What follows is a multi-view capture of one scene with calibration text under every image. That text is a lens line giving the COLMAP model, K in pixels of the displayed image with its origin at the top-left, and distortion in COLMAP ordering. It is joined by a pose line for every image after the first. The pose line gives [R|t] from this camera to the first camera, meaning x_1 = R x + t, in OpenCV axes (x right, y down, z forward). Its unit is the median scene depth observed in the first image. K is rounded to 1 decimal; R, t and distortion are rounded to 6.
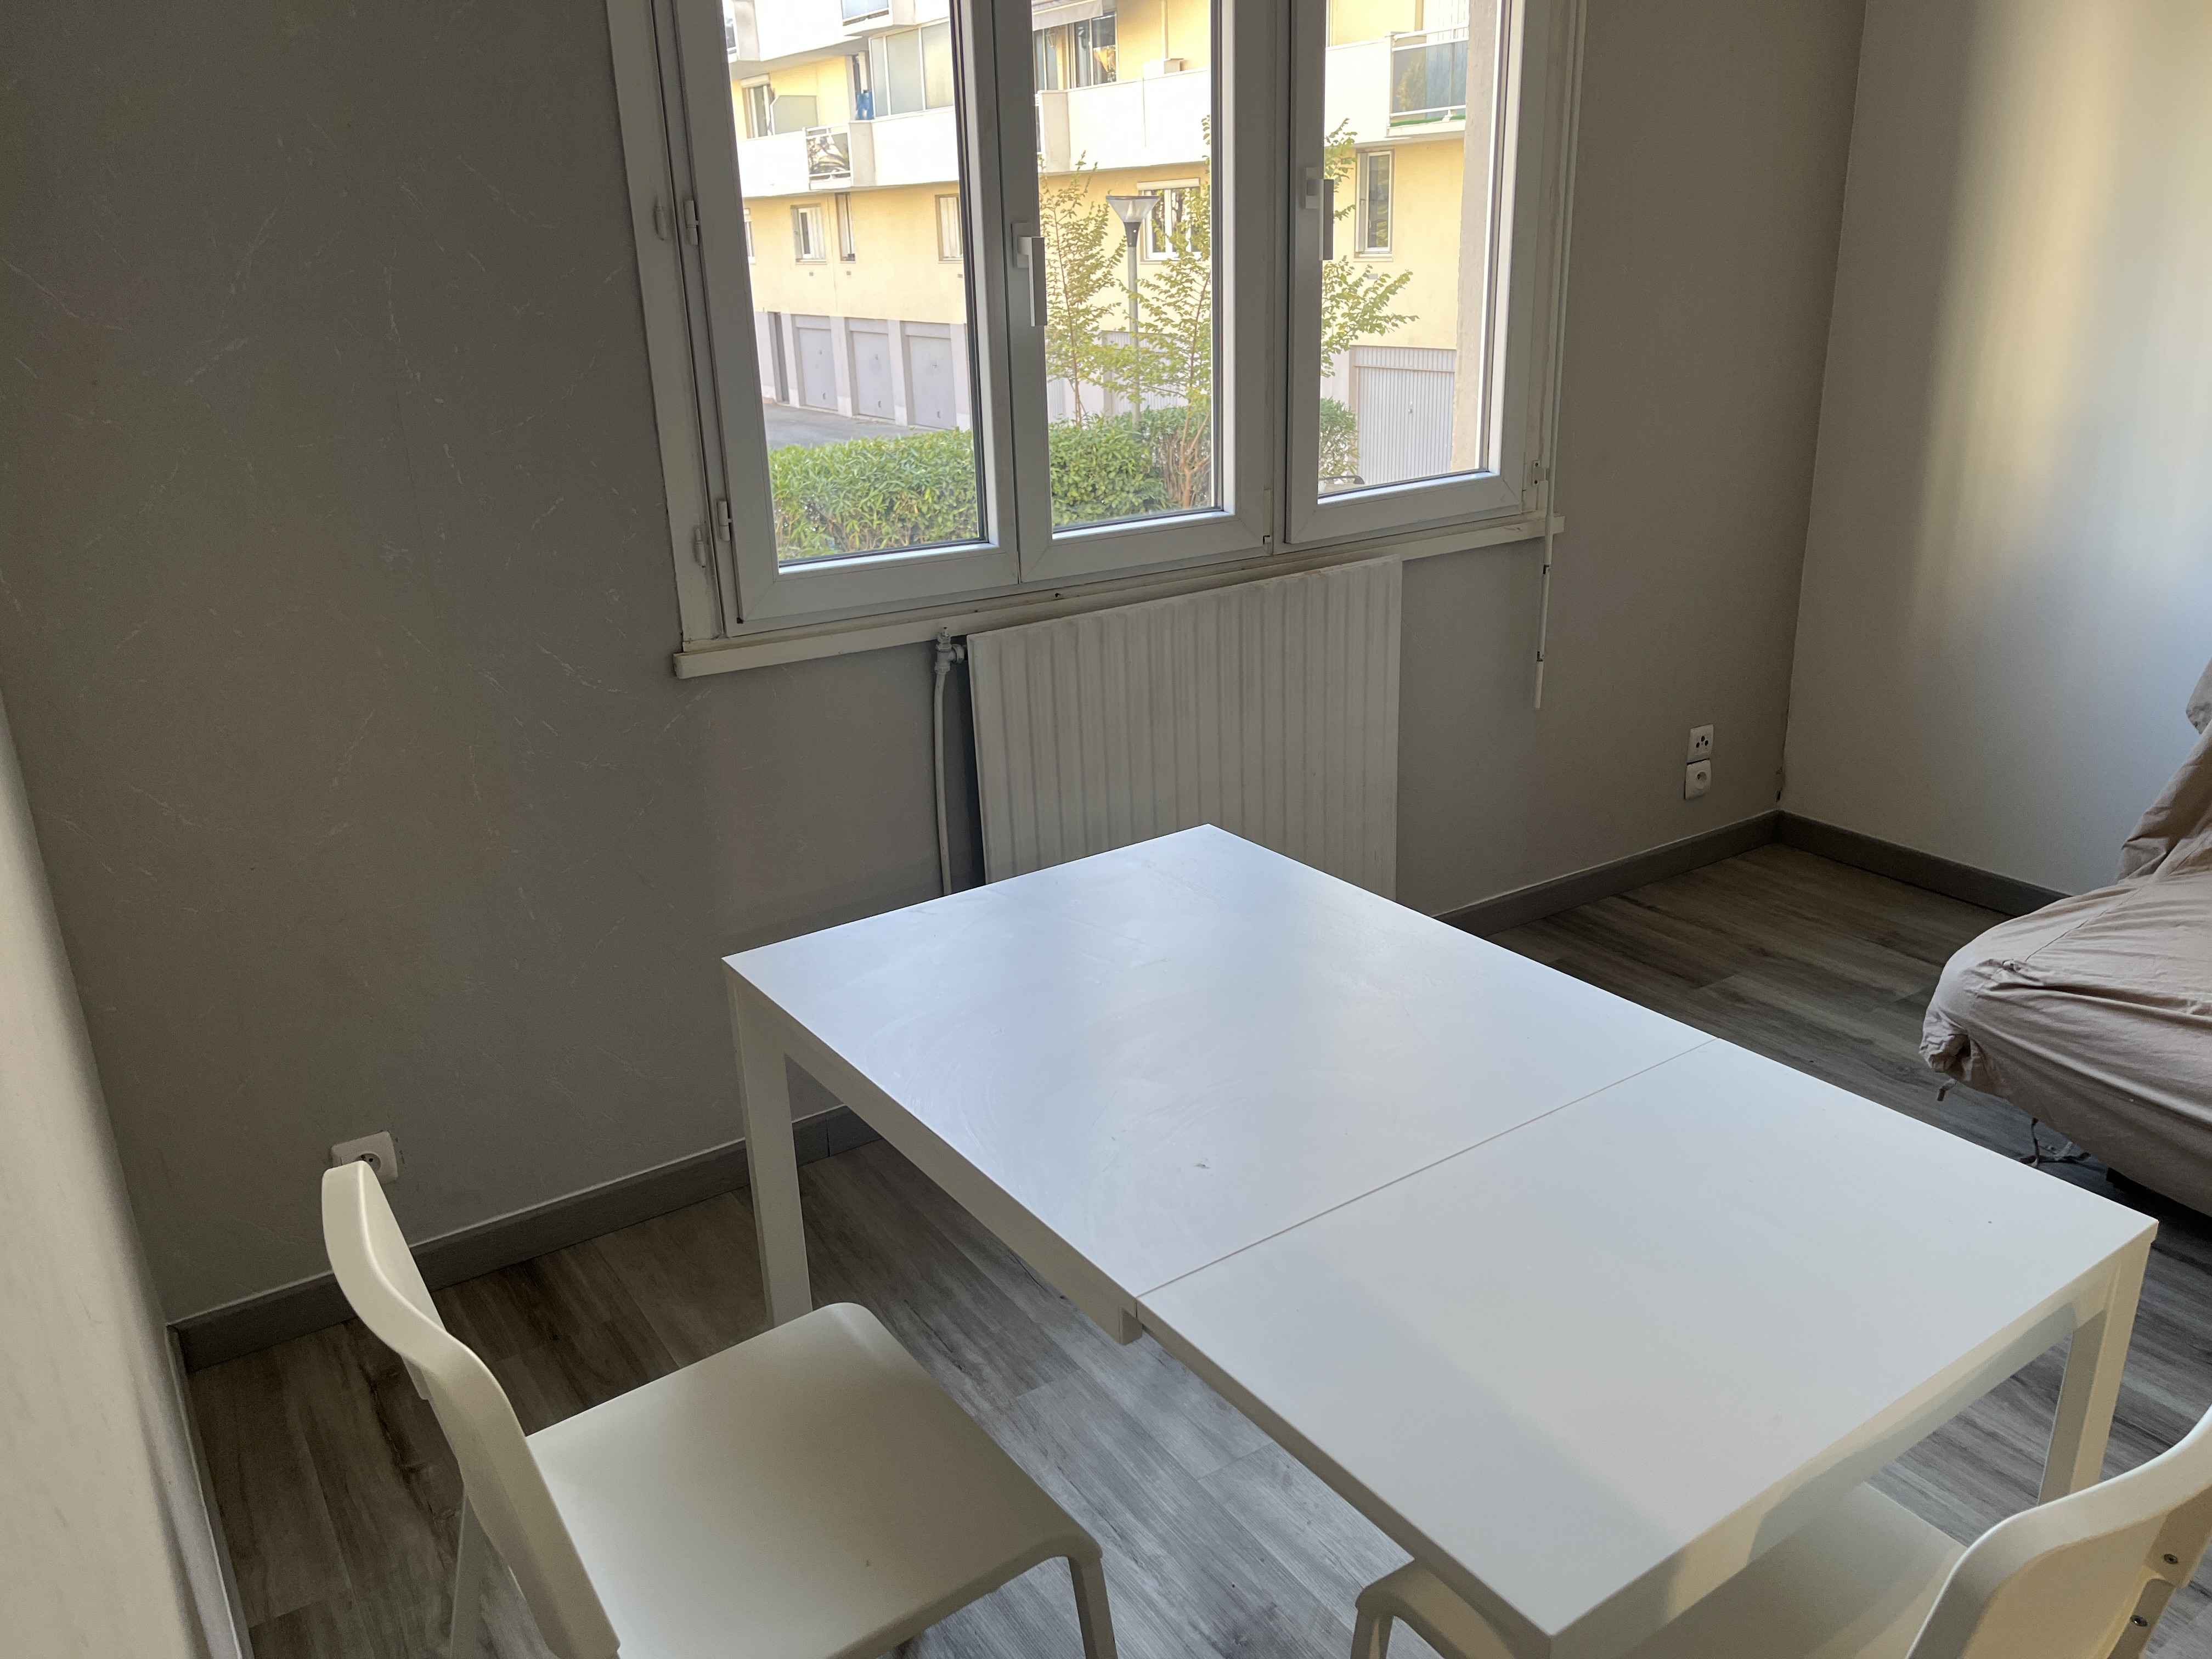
lens RADIAL K [[1675.3, 0, 1106.0], [0, 1675.3, 829.5], [0, 0, 1]] dist [0.075057, -0.101711]
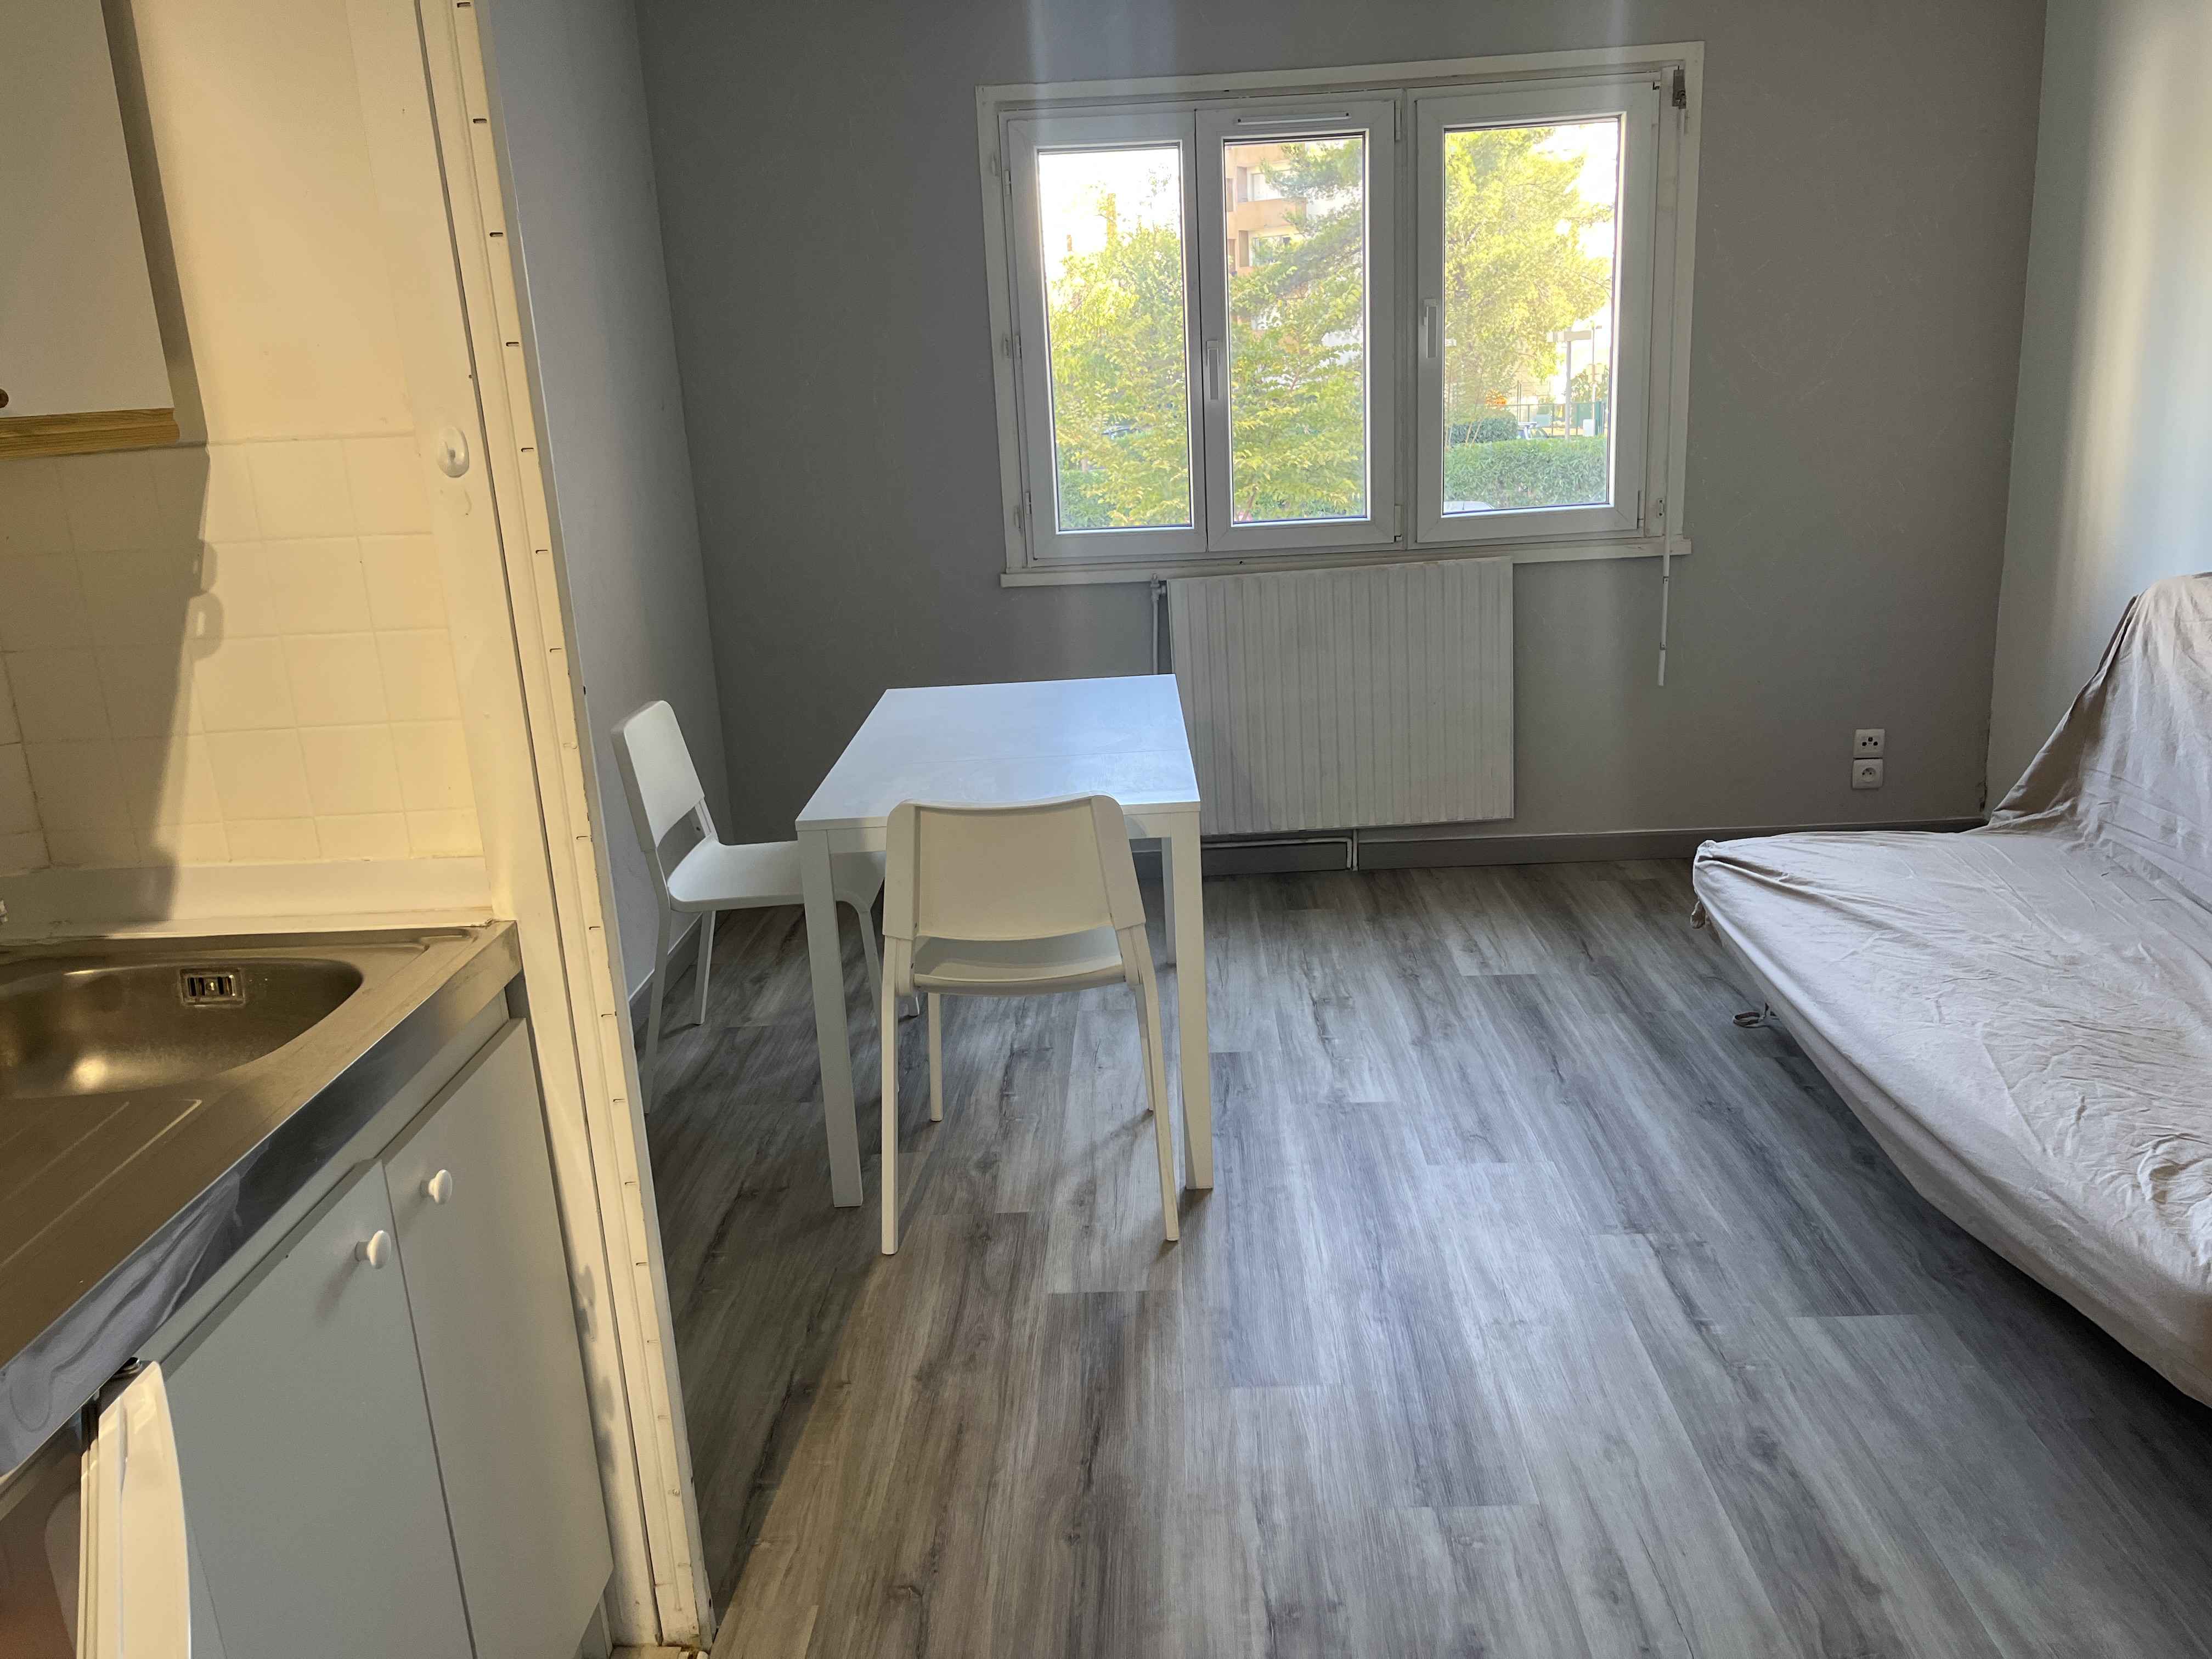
lens RADIAL K [[1673.3, 0, 1115.9], [0, 1673.3, 821.5], [0, 0, 1]] dist [0.058885, -0.068011]
pose [[0.811315, 0.137969, -0.568096, 0.816836], [-0.168901, 0.985631, -0.001840, 0.129389], [0.559679, 0.097445, 0.822960, -0.375344]]
